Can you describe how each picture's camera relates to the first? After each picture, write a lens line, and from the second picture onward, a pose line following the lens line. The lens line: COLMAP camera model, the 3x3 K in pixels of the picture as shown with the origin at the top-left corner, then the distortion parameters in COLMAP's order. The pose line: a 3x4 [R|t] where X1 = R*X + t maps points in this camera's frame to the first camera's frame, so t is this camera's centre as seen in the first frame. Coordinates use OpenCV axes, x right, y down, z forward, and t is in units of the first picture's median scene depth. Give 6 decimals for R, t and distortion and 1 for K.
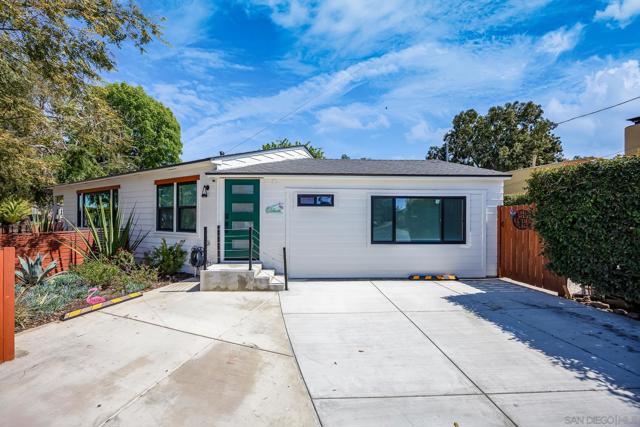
lens RADIAL K [[250.1, 0, 320.4], [0, 250.1, 216.6], [0, 0, 1]] dist [-0.000351, 0.000079]
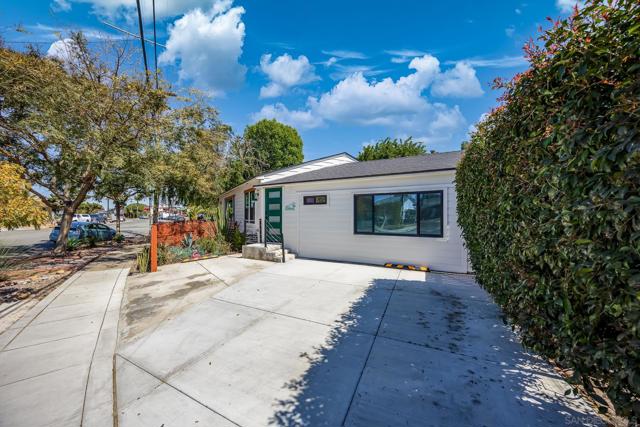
lens RADIAL K [[250.1, 0, 320.4], [0, 250.1, 216.6], [0, 0, 1]] dist [-0.000351, 0.000079]
pose [[0.845836, -0.004577, -0.533423, 0.717327], [0.011639, 0.999883, 0.009876, 0.009971], [0.533316, -0.014562, 0.845791, -0.111412]]
